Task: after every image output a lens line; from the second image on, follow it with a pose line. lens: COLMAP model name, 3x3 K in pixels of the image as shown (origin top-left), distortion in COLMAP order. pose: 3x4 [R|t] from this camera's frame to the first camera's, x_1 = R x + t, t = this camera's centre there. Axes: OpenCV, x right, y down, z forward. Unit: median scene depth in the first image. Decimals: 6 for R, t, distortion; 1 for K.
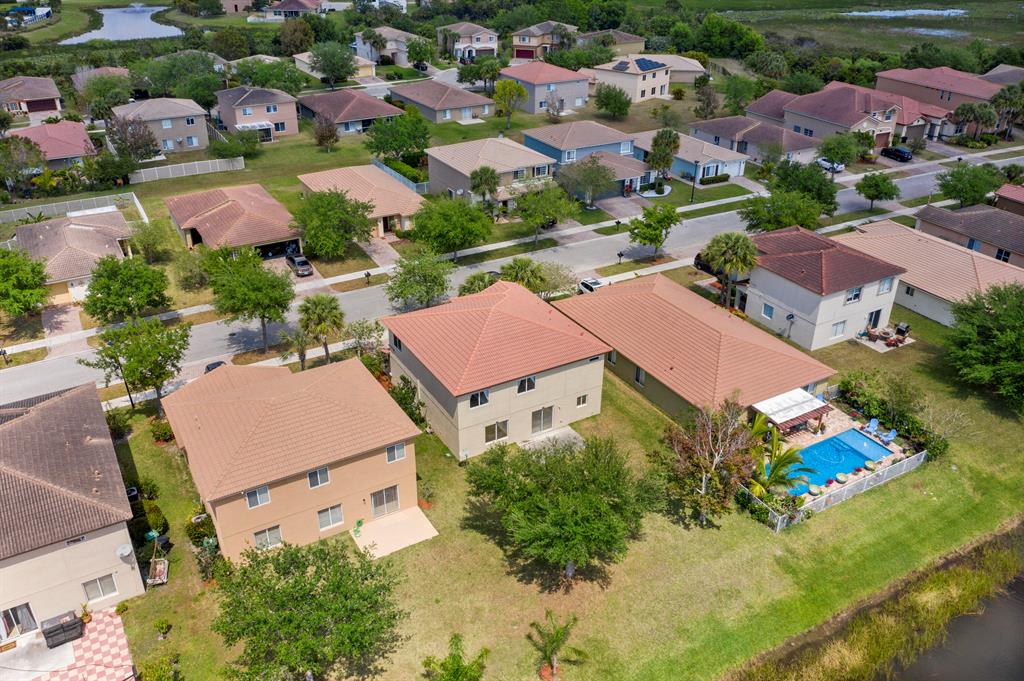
lens RADIAL K [[806.1, 0, 512.0], [0, 806.1, 340.5], [0, 0, 1]] dist [-0.021510, 0.004951]
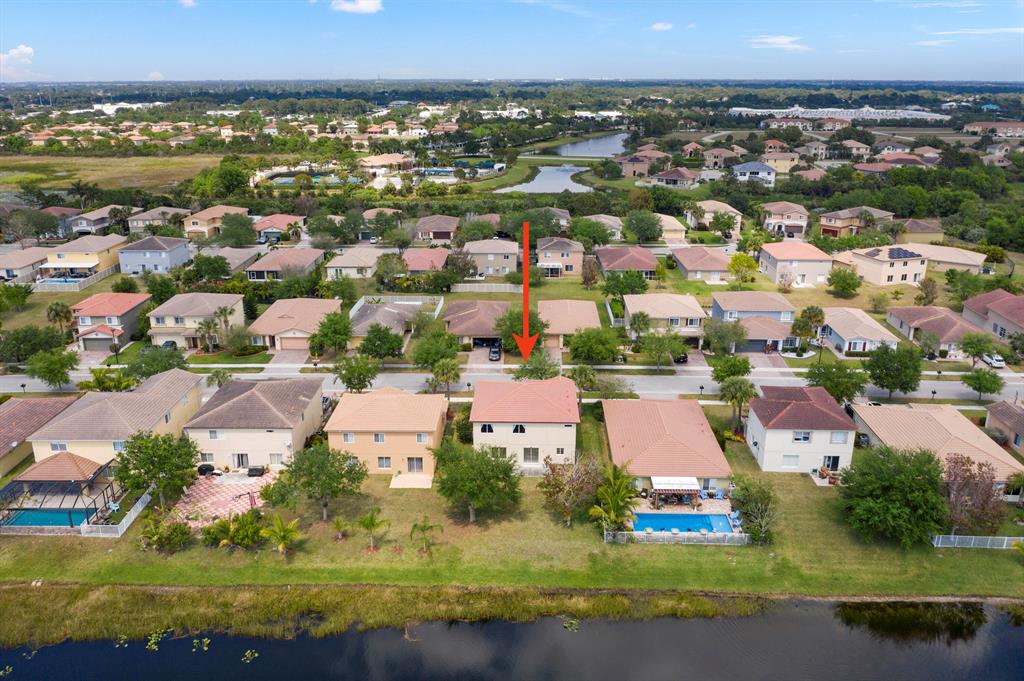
lens RADIAL K [[806.1, 0, 512.0], [0, 806.1, 340.5], [0, 0, 1]] dist [-0.021510, 0.004951]
pose [[0.851999, 0.159802, -0.498559, 0.402860], [-0.244587, 0.963463, -0.109164, 0.032064], [0.462898, 0.214949, 0.859955, -0.241743]]
